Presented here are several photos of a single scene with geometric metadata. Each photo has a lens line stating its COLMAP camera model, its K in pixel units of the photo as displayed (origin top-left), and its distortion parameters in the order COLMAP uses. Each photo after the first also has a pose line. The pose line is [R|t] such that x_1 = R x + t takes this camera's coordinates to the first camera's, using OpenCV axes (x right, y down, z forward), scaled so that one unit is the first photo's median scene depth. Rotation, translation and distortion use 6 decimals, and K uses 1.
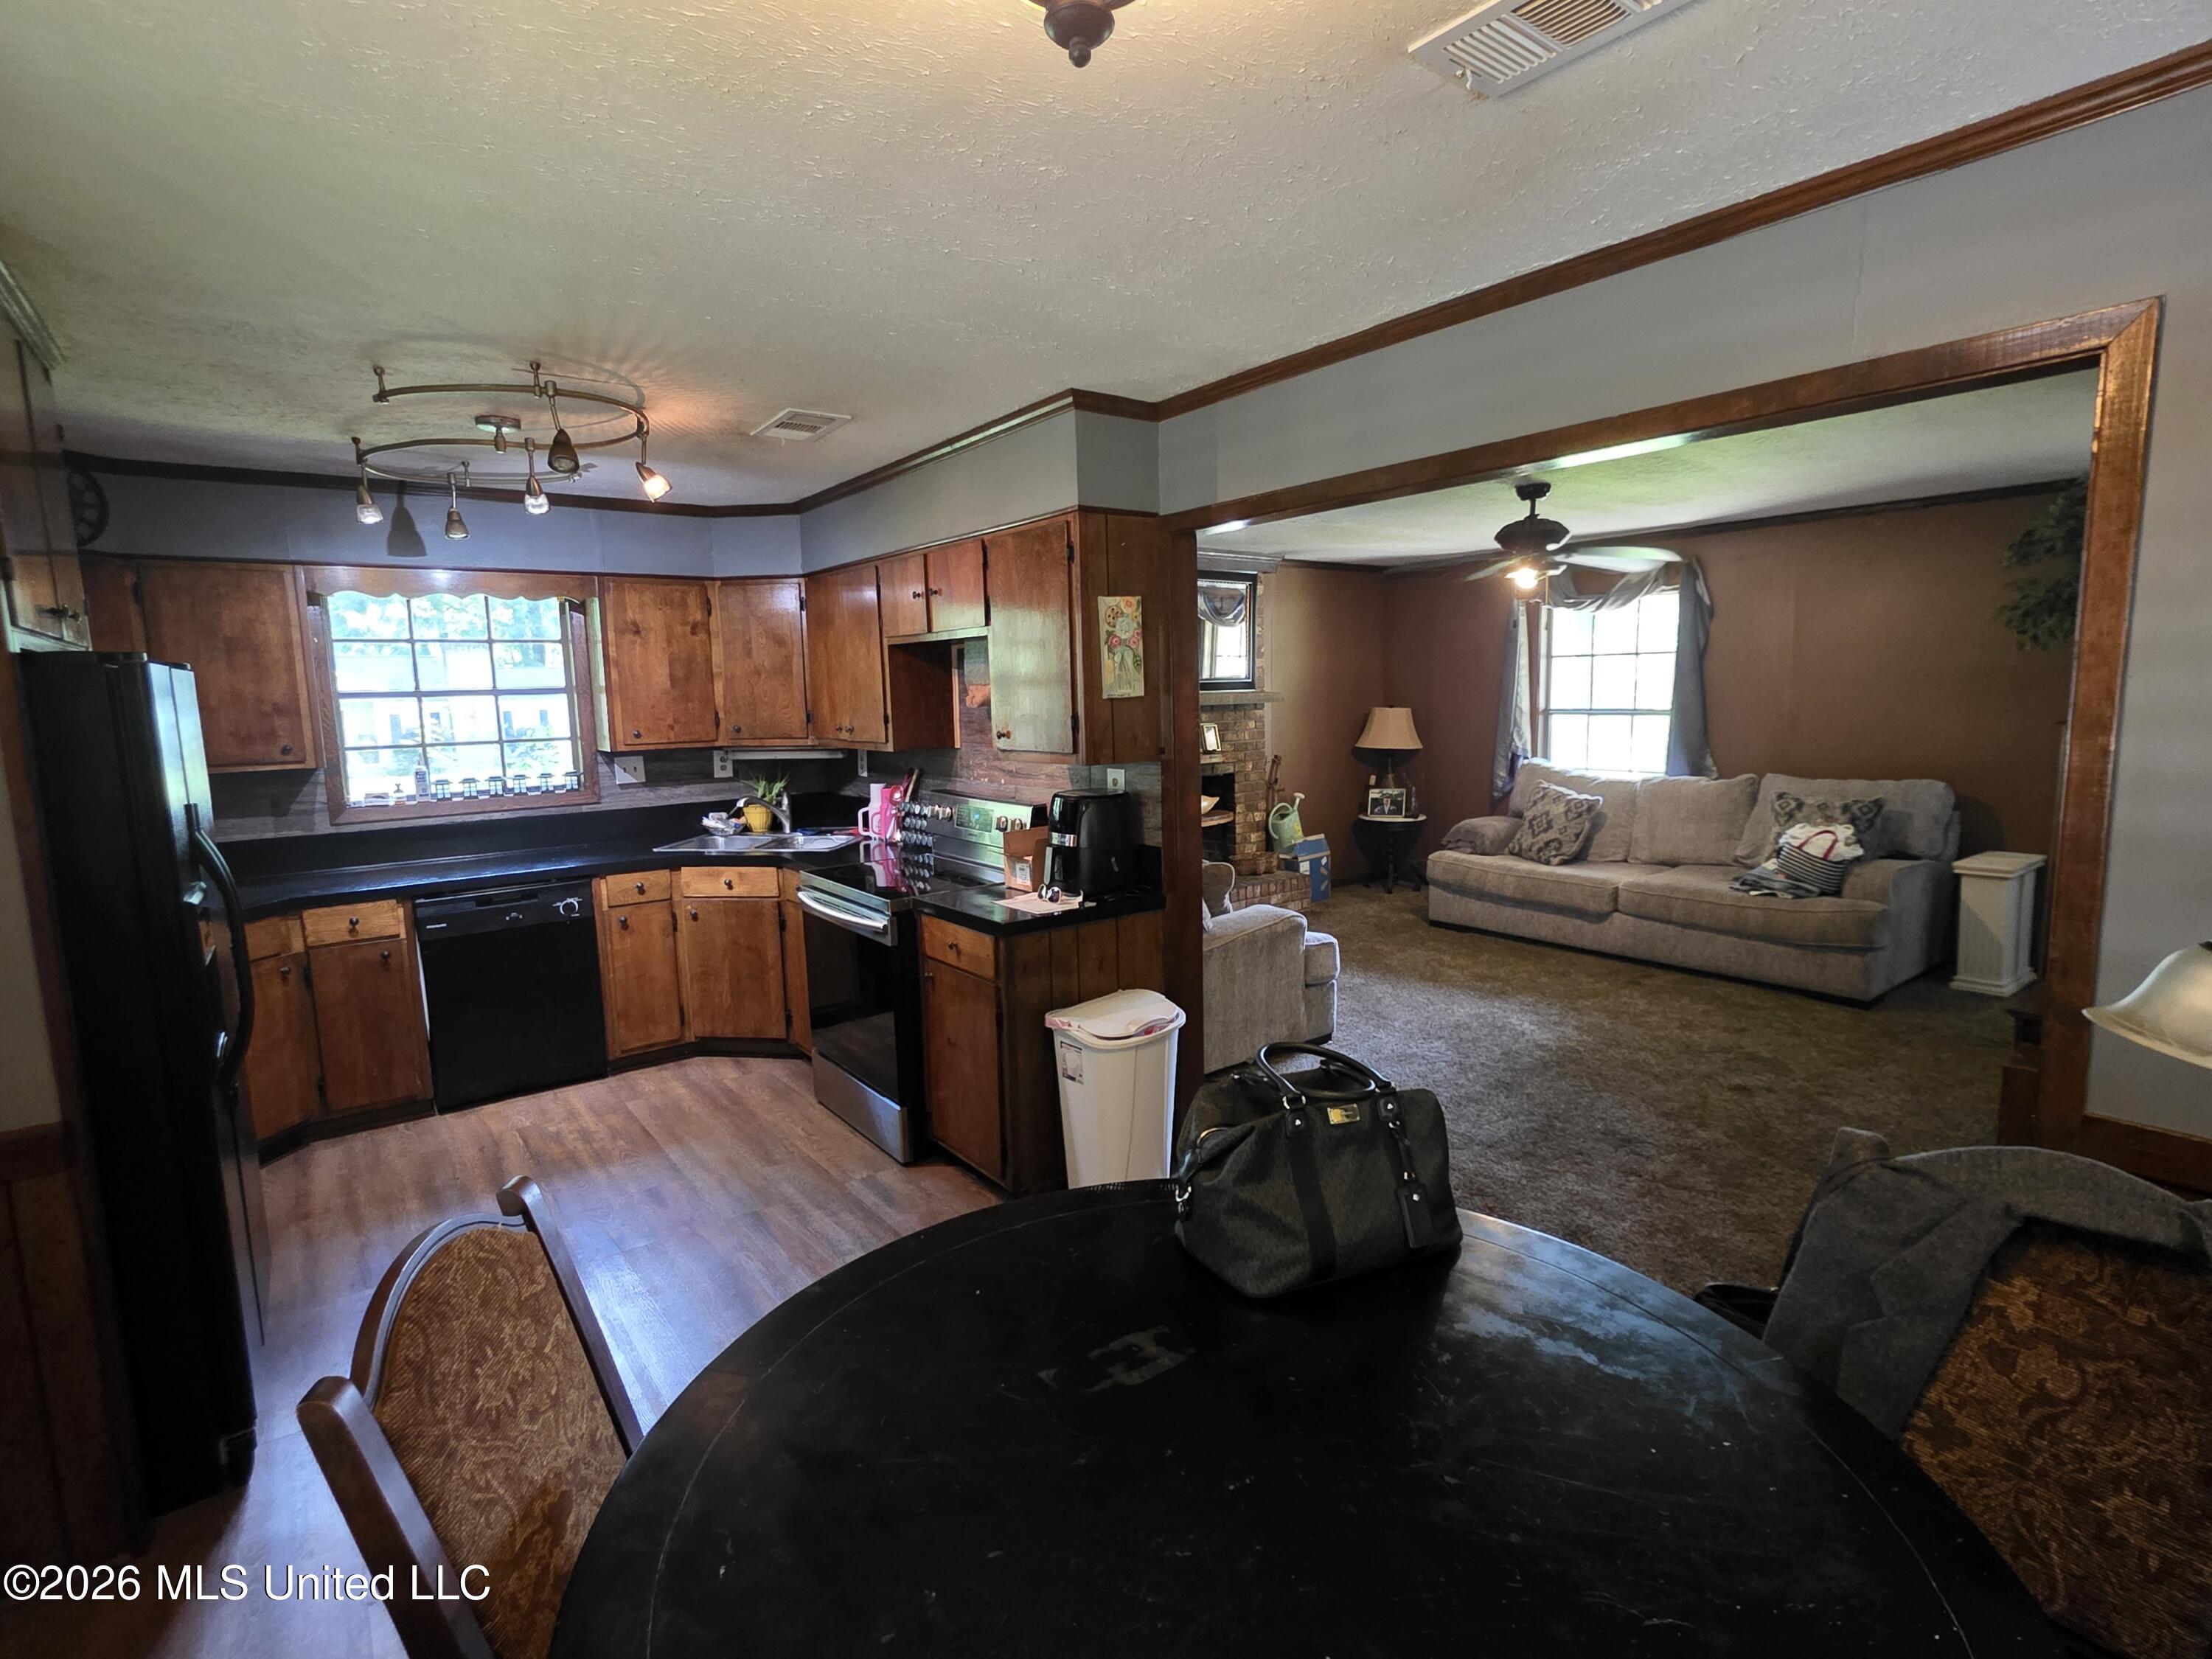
lens RADIAL K [[1082.2, 0, 1105.7], [0, 1082.2, 827.3], [0, 0, 1]] dist [-0.000811, 0.000658]
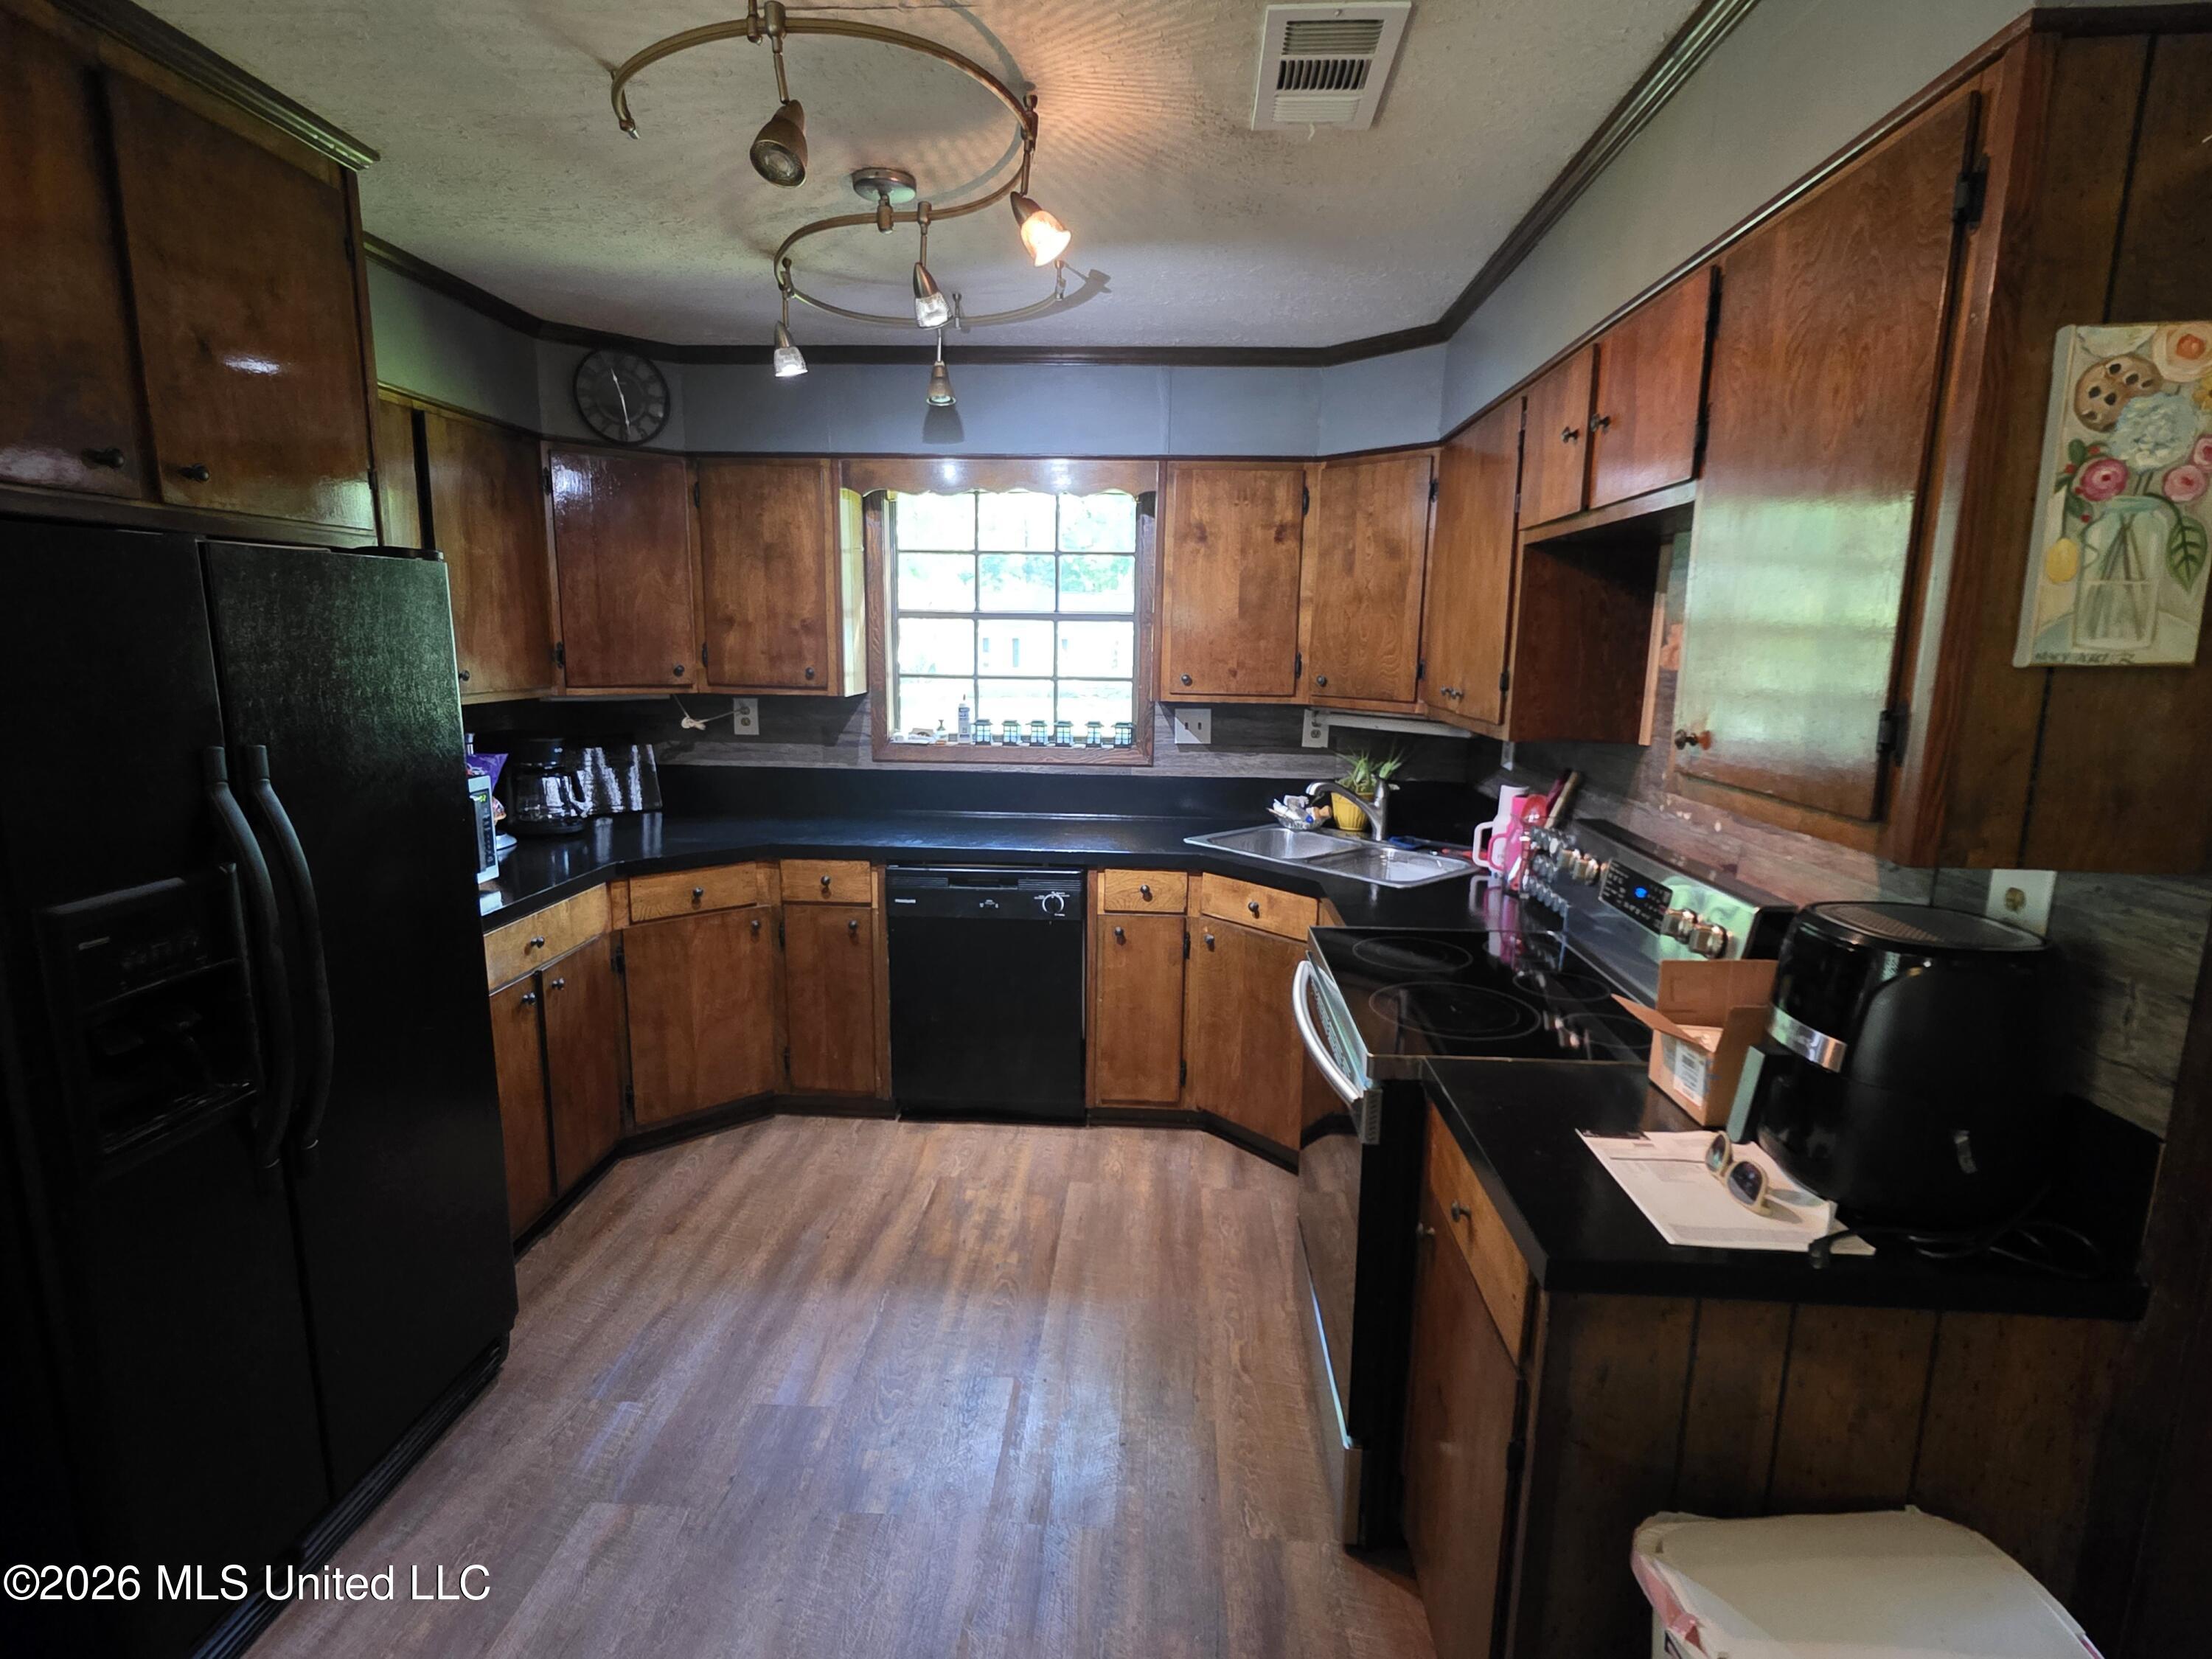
lens RADIAL K [[1082.2, 0, 1105.7], [0, 1082.2, 827.3], [0, 0, 1]] dist [-0.000811, 0.000658]
pose [[0.762105, 0.148978, -0.630081, 0.000925], [-0.118658, 0.988823, 0.090279, -0.049843], [0.636487, 0.005962, 0.771264, 0.425167]]
